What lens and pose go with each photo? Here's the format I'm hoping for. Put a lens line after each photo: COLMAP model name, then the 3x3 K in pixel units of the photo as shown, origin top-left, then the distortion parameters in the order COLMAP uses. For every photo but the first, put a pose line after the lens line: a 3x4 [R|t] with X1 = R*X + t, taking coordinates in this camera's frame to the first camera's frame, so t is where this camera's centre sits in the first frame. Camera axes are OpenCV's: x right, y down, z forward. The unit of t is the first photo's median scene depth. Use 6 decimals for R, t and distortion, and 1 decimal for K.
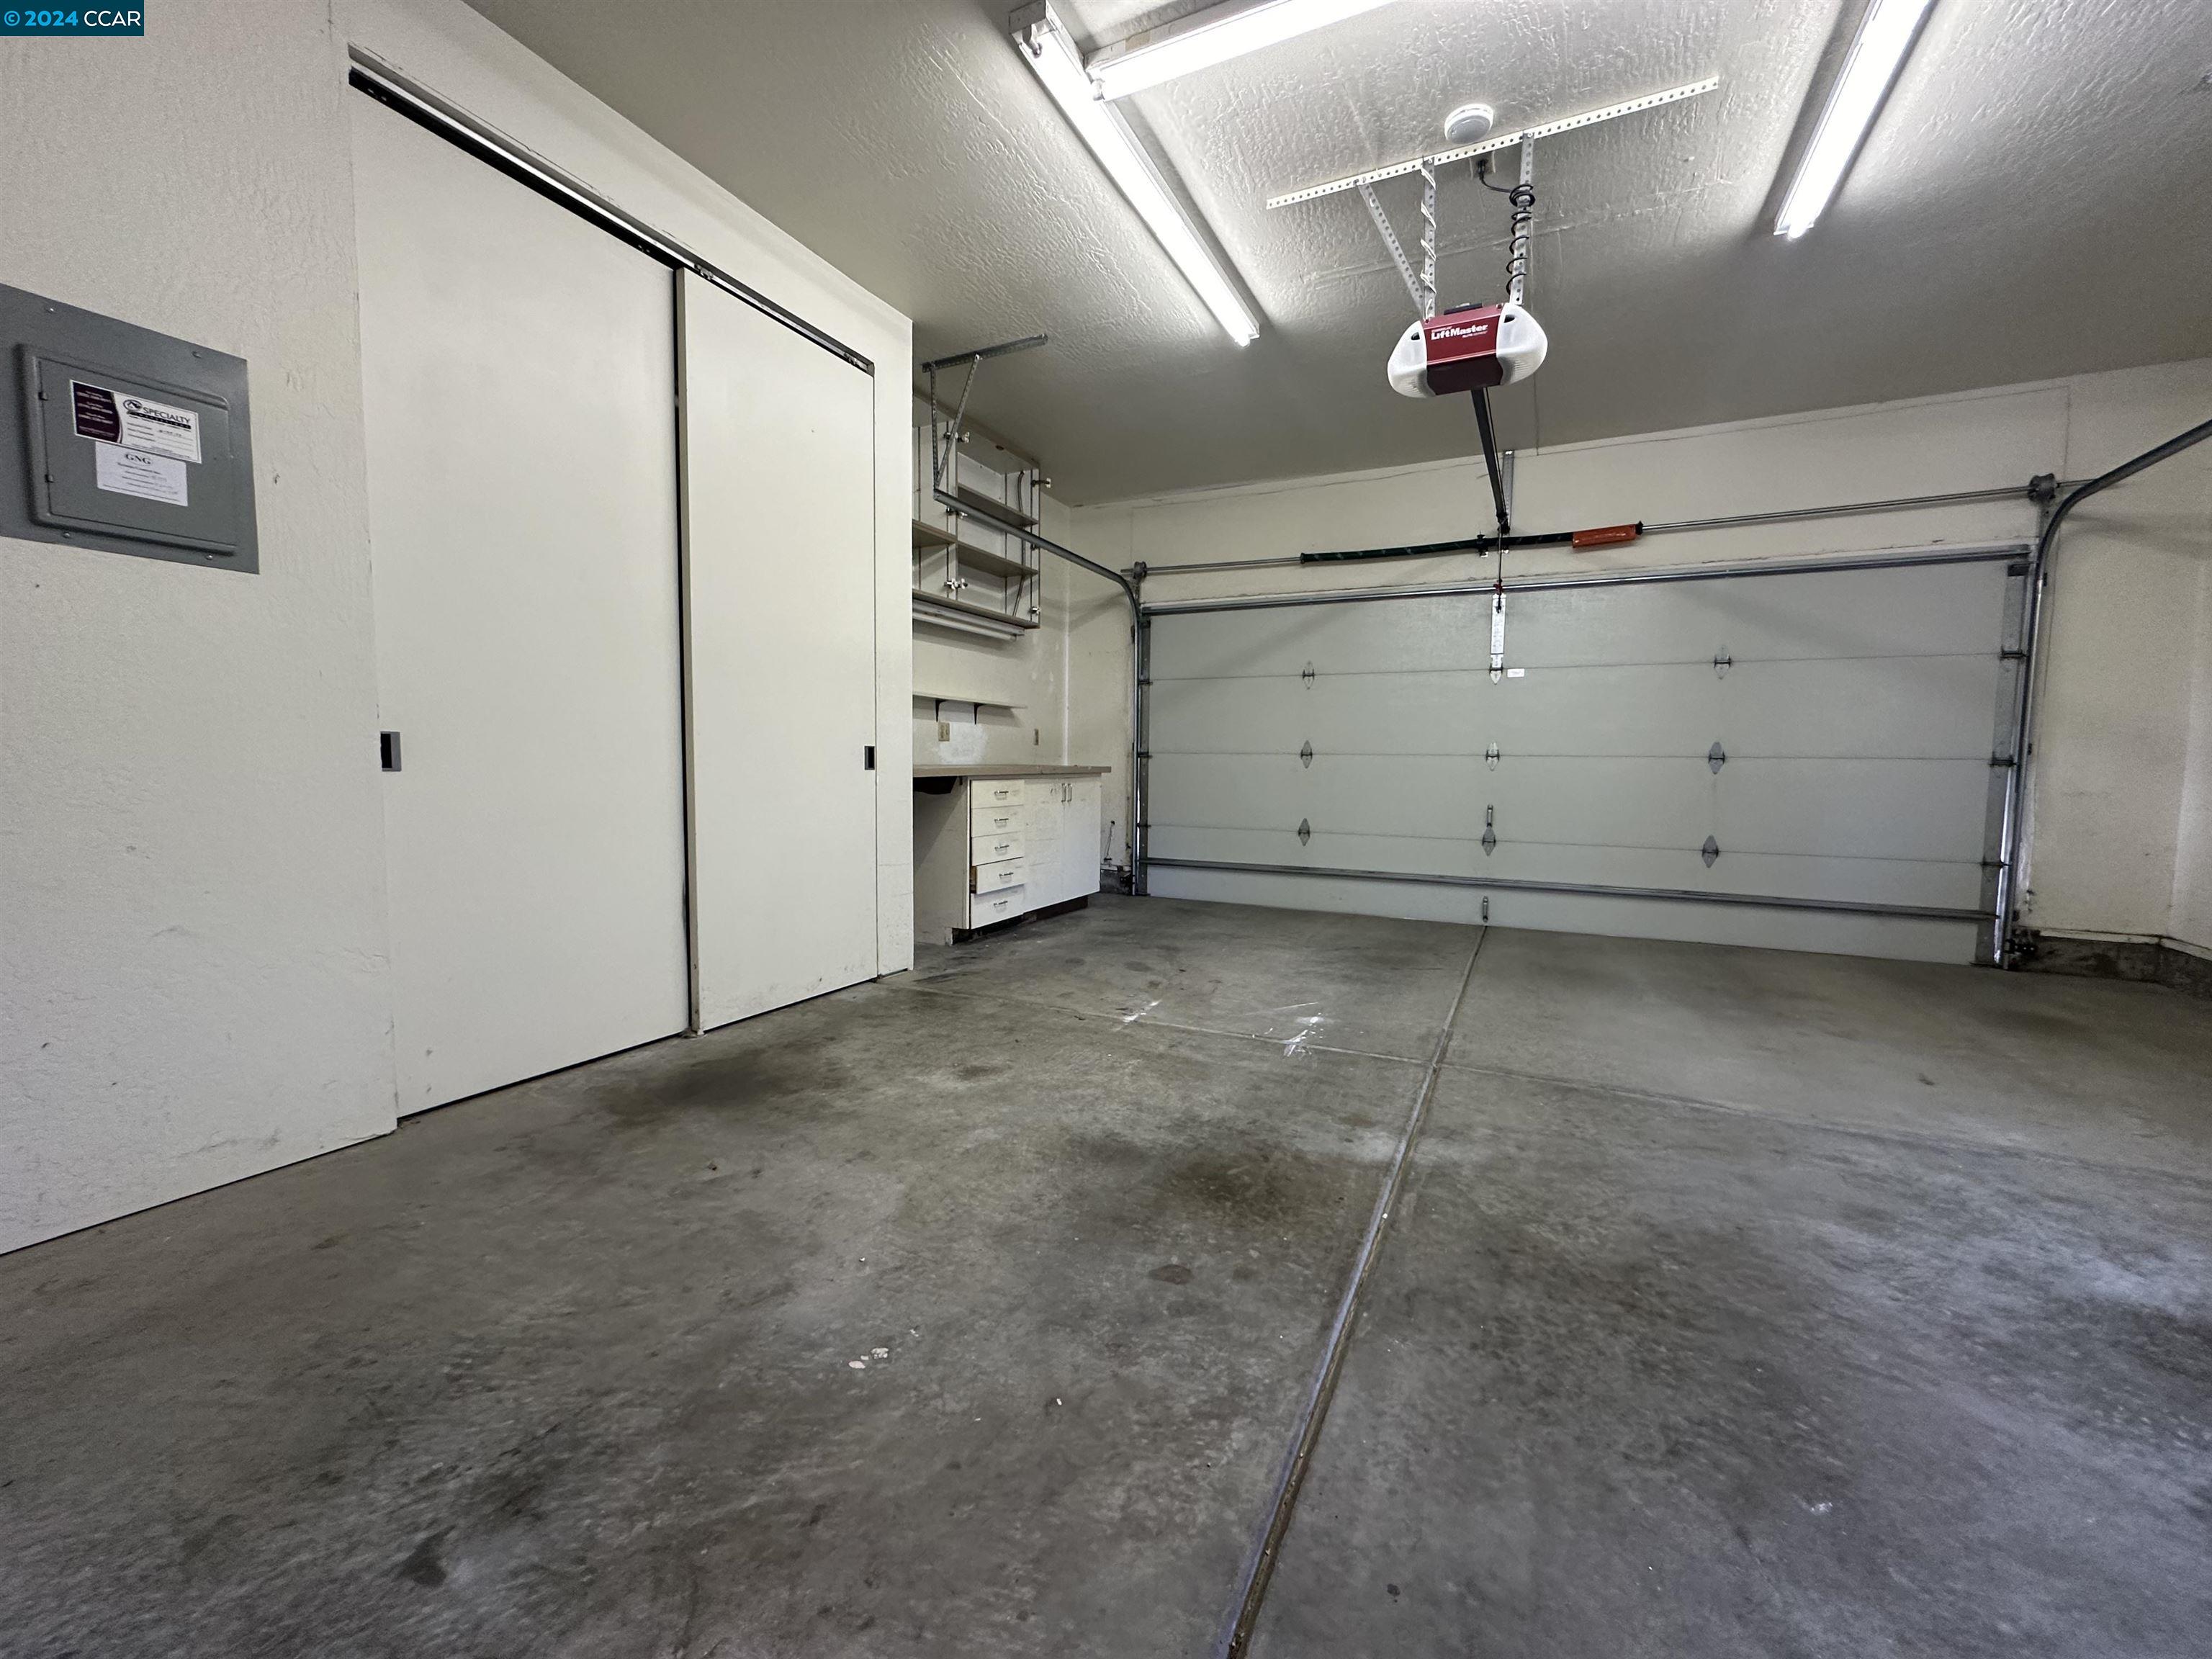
lens RADIAL K [[881.3, 0, 1104.0], [0, 881.3, 828.4], [0, 0, 1]] dist [-0.002919, 0.001240]
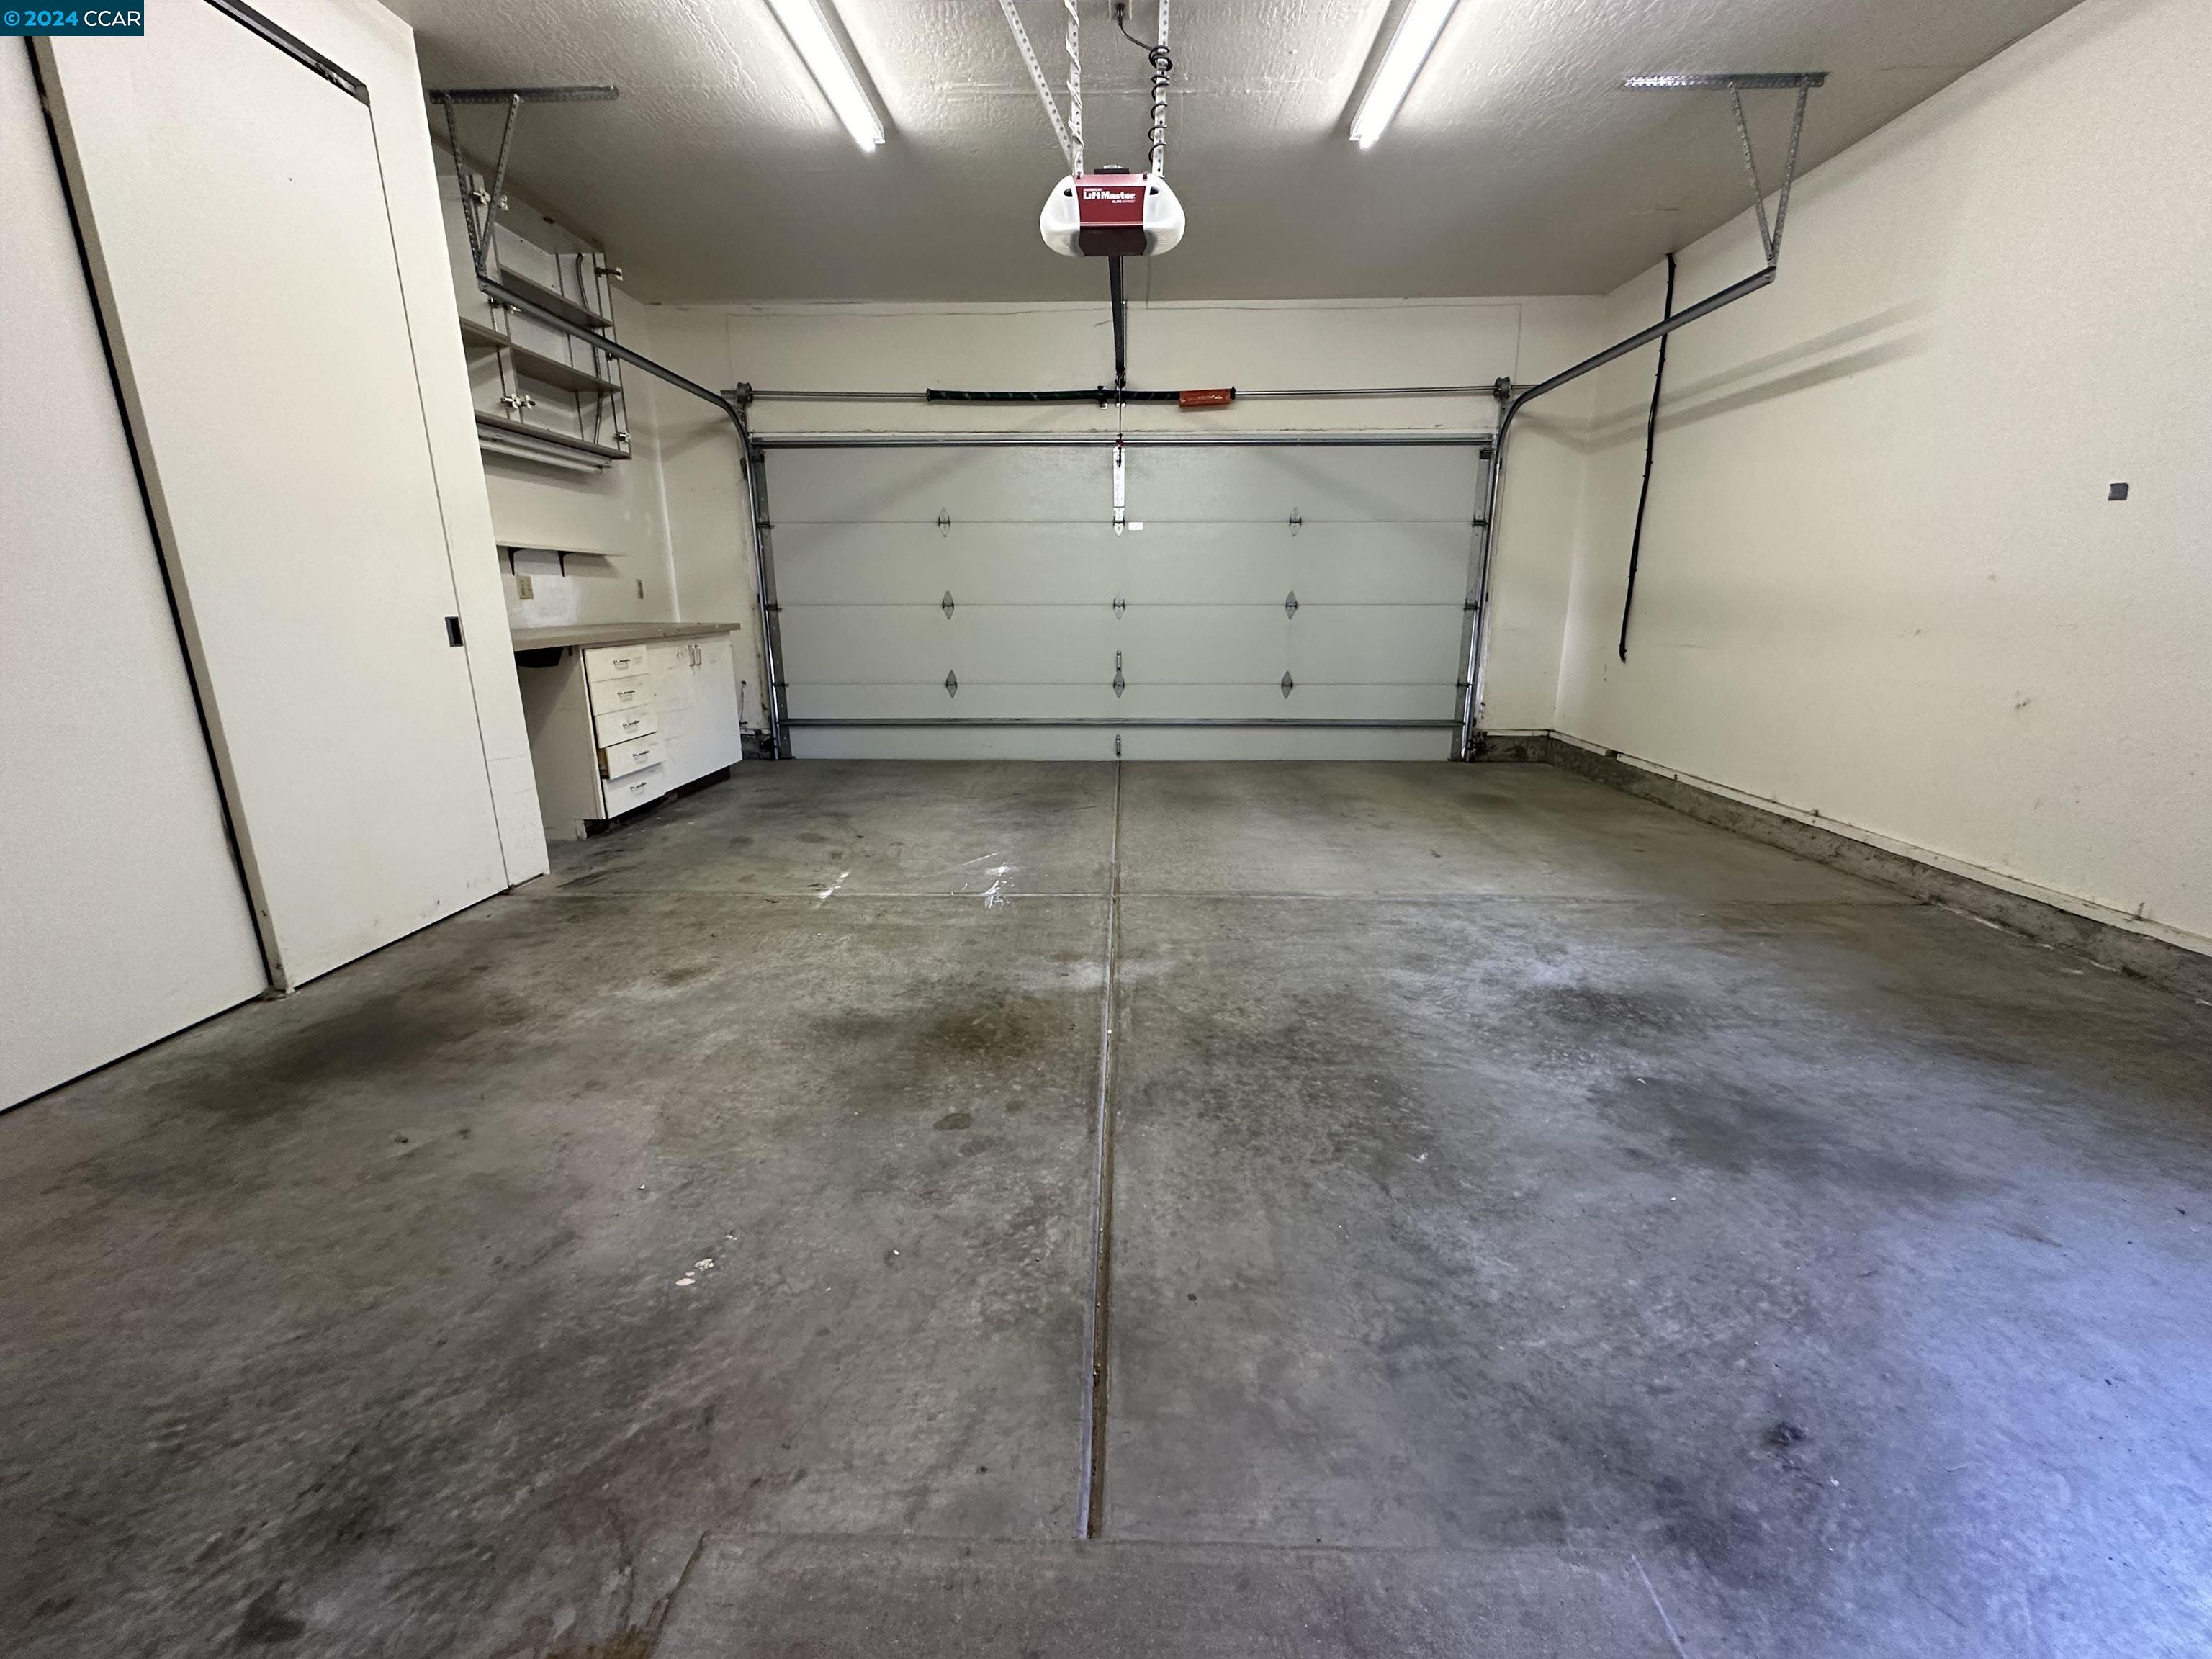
lens RADIAL K [[881.3, 0, 1101.7], [0, 881.3, 827.6], [0, 0, 1]] dist [-0.002919, 0.001240]
pose [[0.908498, -0.118388, 0.400769, -0.096077], [0.044191, 0.980871, 0.189575, -0.041610], [-0.415546, -0.154518, 0.896351, -0.018975]]
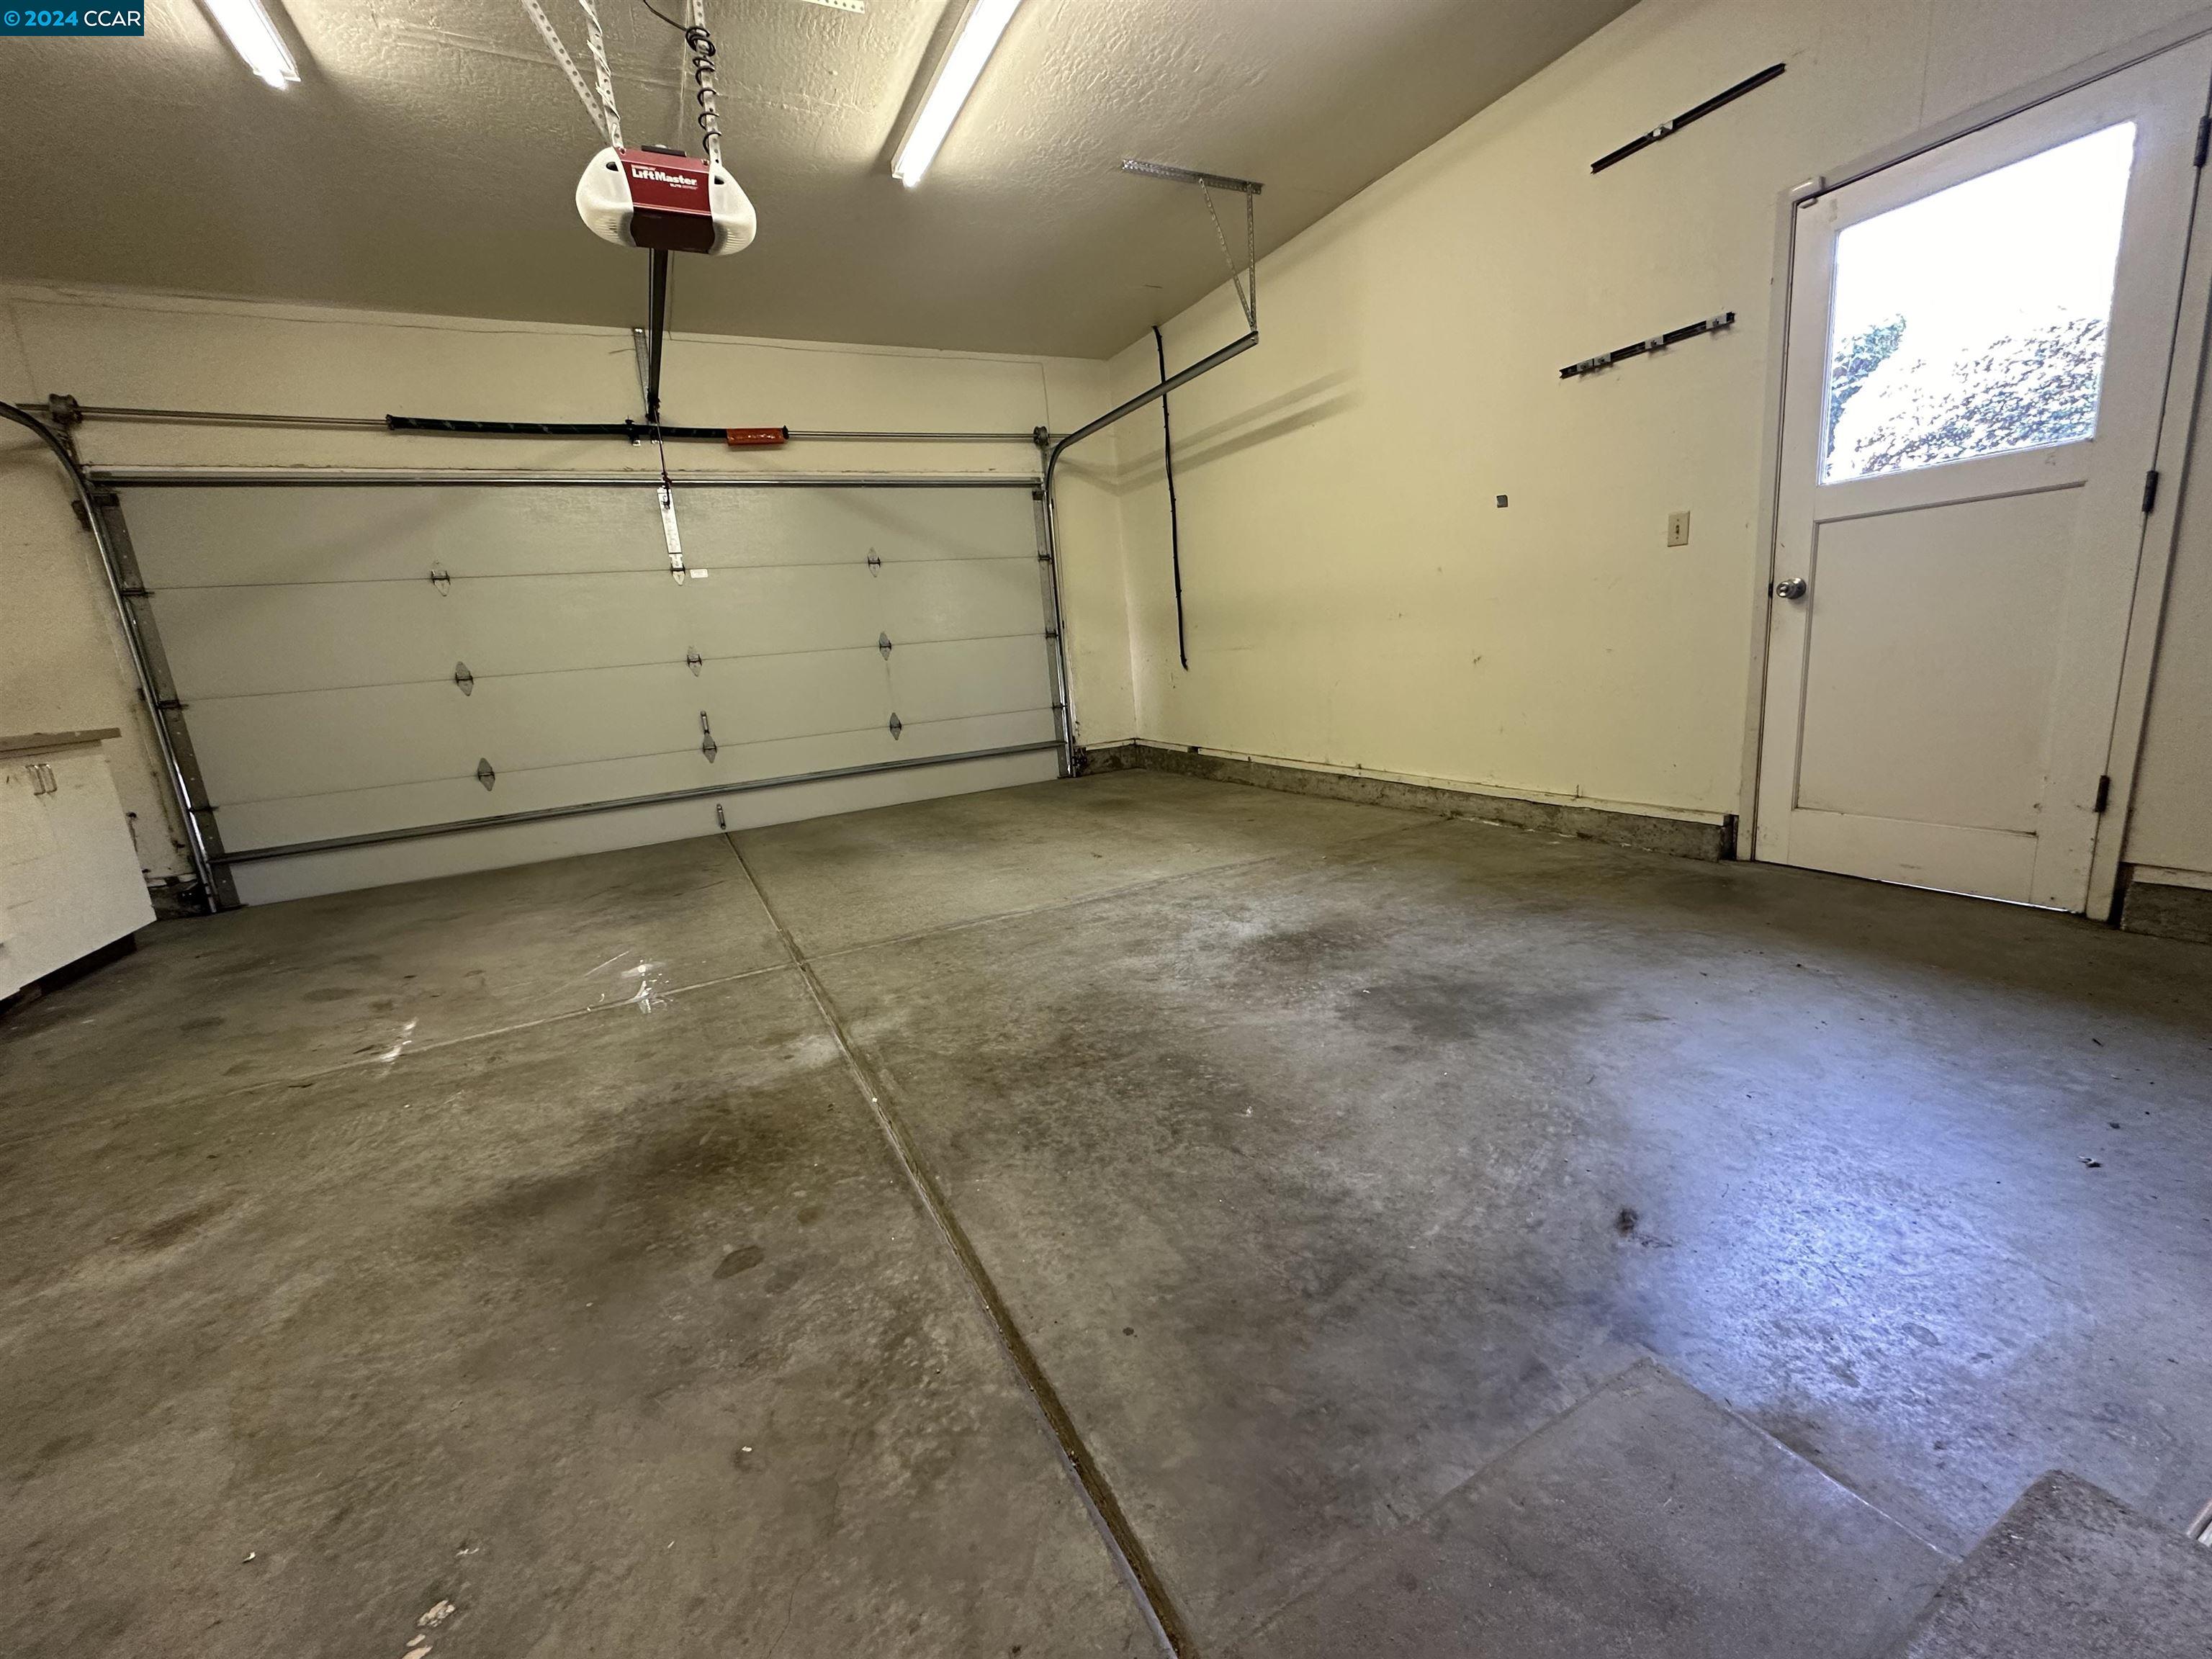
lens RADIAL K [[881.3, 0, 1101.0], [0, 881.3, 828.6], [0, 0, 1]] dist [-0.002919, 0.001240]
pose [[0.595003, -0.227947, 0.770721, -0.172689], [0.149287, 0.973596, 0.172698, -0.006367], [-0.789737, 0.012303, 0.613322, 0.105093]]
